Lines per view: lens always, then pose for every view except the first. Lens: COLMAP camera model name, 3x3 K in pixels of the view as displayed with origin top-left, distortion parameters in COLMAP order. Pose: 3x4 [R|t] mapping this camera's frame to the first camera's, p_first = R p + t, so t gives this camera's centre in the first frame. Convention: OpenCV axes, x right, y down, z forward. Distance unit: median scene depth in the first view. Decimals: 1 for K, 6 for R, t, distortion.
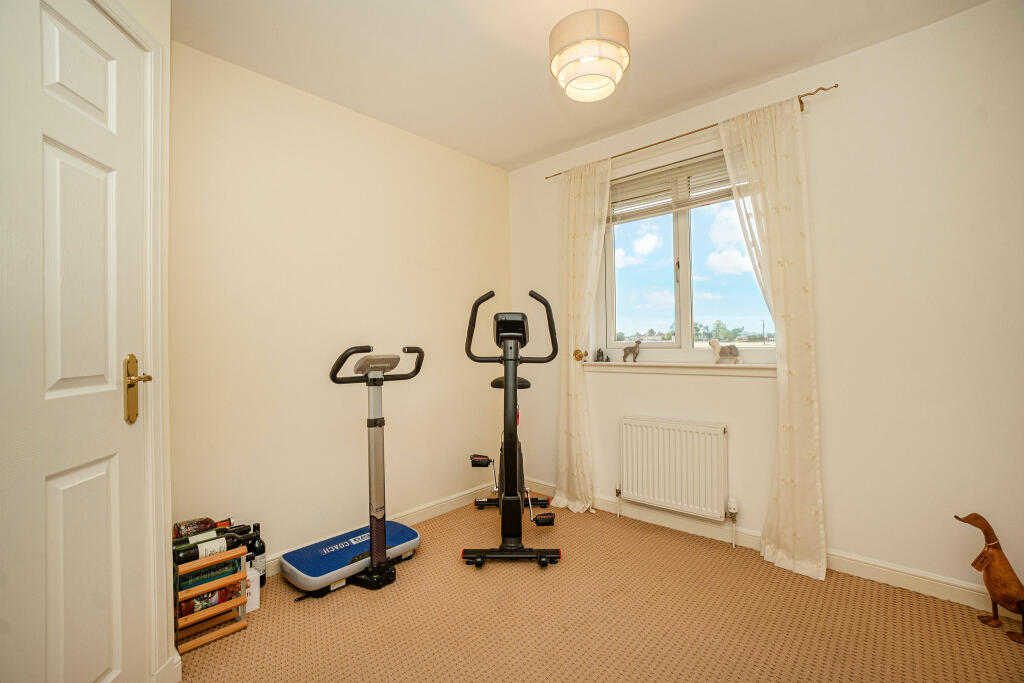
lens RADIAL K [[450.3, 0, 511.9], [0, 450.3, 337.2], [0, 0, 1]] dist [-0.023091, -0.000025]
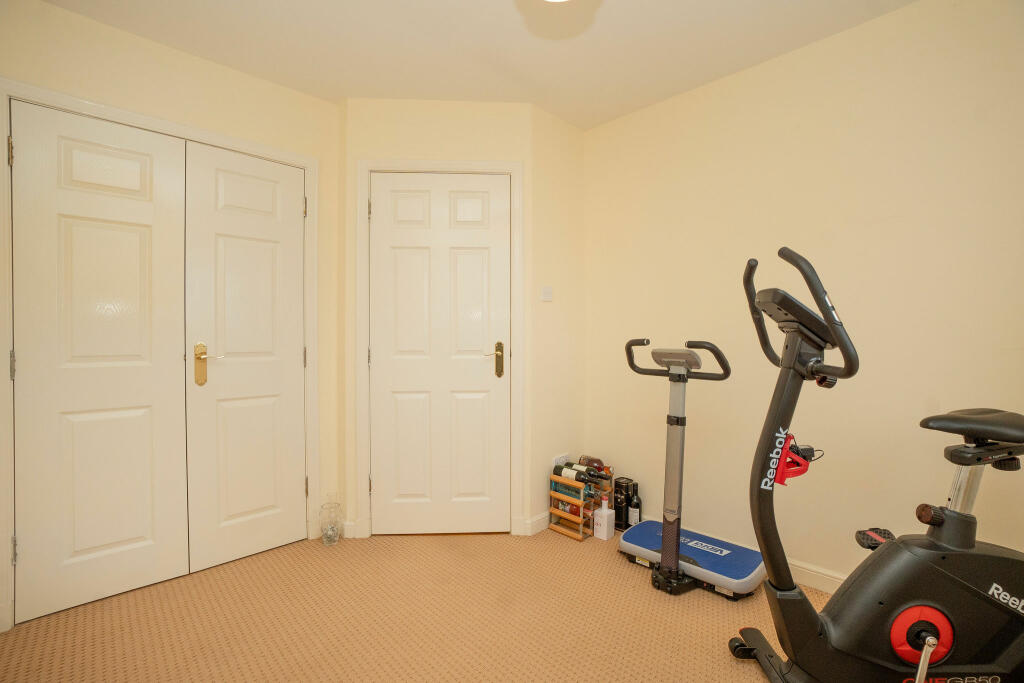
lens RADIAL K [[450.3, 0, 518.2], [0, 450.3, 338.5], [0, 0, 1]] dist [-0.023091, -0.000025]
pose [[-0.034990, 0.012071, -0.999315, 0.664138], [0.004681, 0.999918, 0.011915, 0.004551], [0.999377, -0.004261, -0.035044, 0.716969]]
